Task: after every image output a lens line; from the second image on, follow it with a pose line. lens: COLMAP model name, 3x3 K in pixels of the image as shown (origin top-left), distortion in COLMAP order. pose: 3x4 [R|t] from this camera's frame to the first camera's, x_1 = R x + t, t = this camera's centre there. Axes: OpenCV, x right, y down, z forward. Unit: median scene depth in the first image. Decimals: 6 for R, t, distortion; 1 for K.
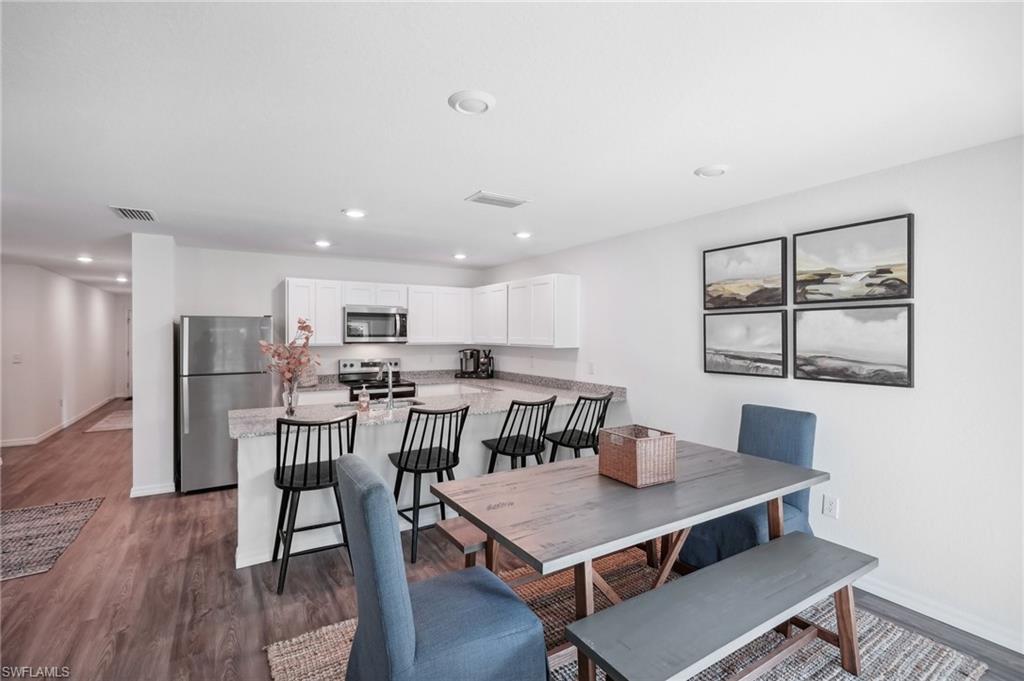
lens RADIAL K [[474.5, 0, 508.3], [0, 474.5, 324.7], [0, 0, 1]] dist [0.001082, 0.003226]
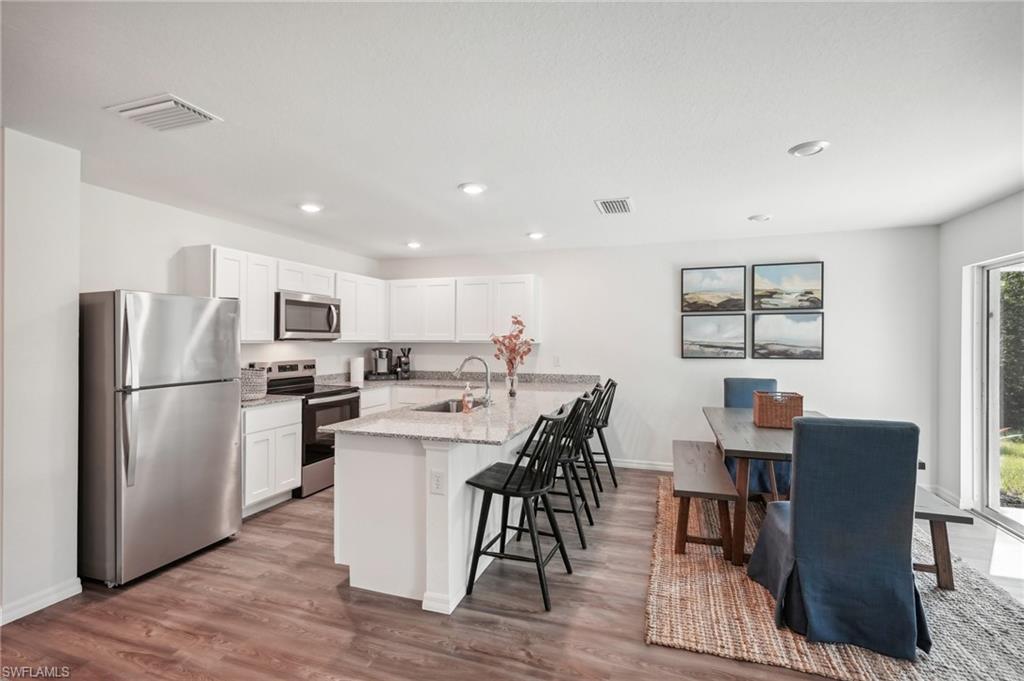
lens RADIAL K [[474.5, 0, 509.6], [0, 474.5, 335.2], [0, 0, 1]] dist [0.001082, 0.003226]
pose [[0.767876, 0.007147, 0.640559, -0.806112], [-0.014051, 0.999885, 0.005687, 0.032637], [-0.640444, -0.013368, 0.767888, 0.266394]]
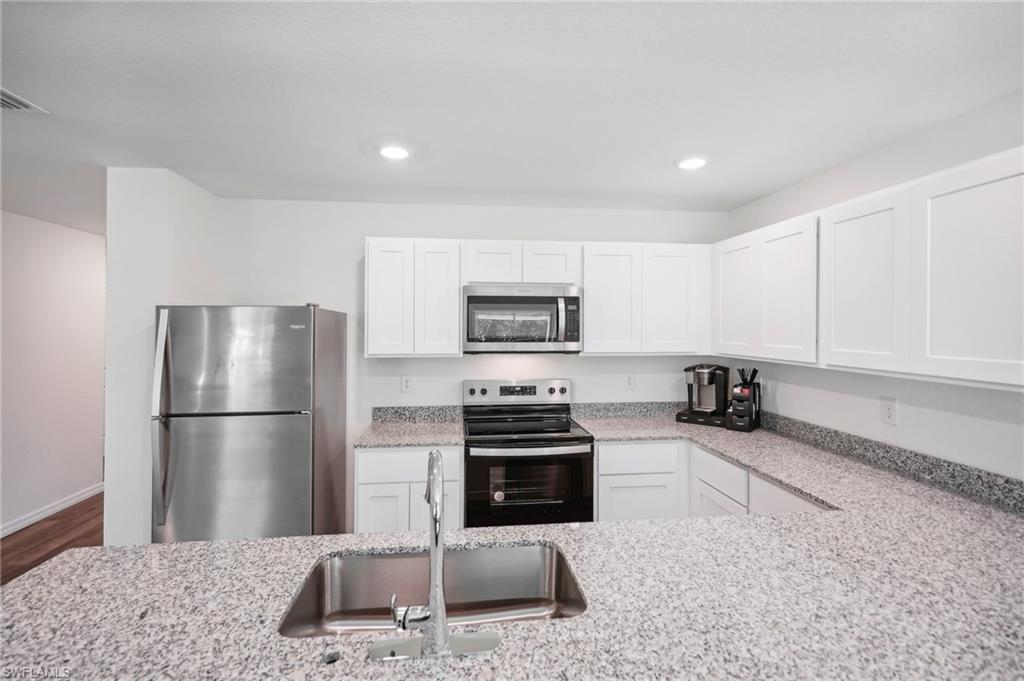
lens RADIAL K [[474.5, 0, 510.6], [0, 474.5, 324.4], [0, 0, 1]] dist [0.001082, 0.003226]
pose [[0.912346, -0.001638, -0.409416, -0.111582], [0.008265, 0.999862, 0.014418, -0.001942], [0.409336, -0.016538, 0.912234, 0.779200]]
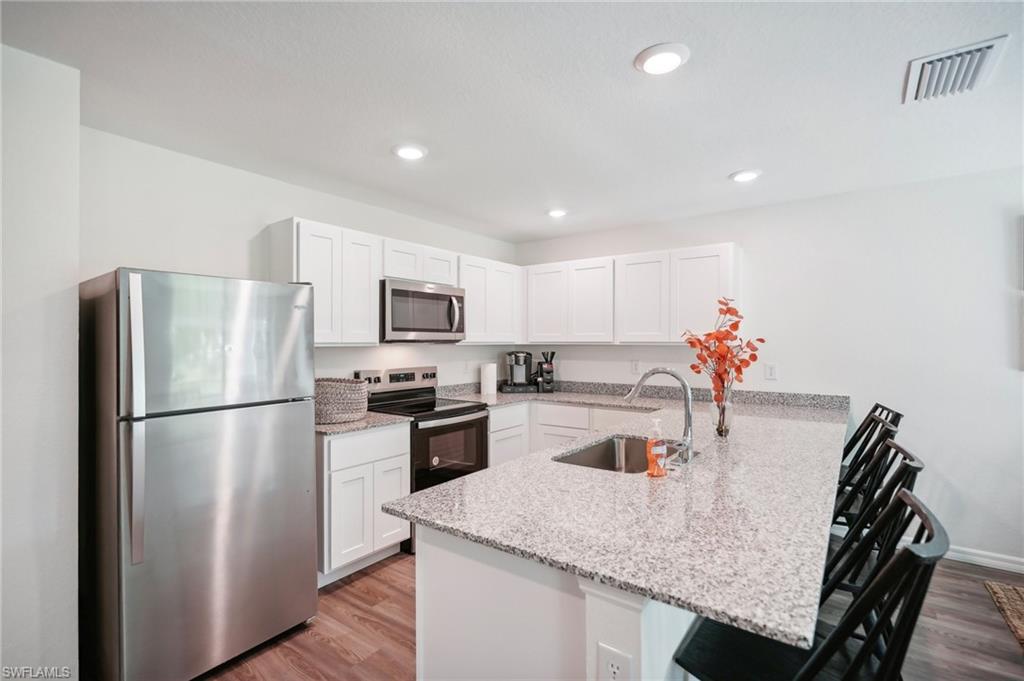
lens RADIAL K [[474.5, 0, 510.1], [0, 474.5, 336.0], [0, 0, 1]] dist [0.001082, 0.003226]
pose [[0.923999, 0.001038, 0.382395, -0.626154], [-0.003852, 0.999971, 0.006593, 0.039958], [-0.382377, -0.007565, 0.923976, 0.592360]]
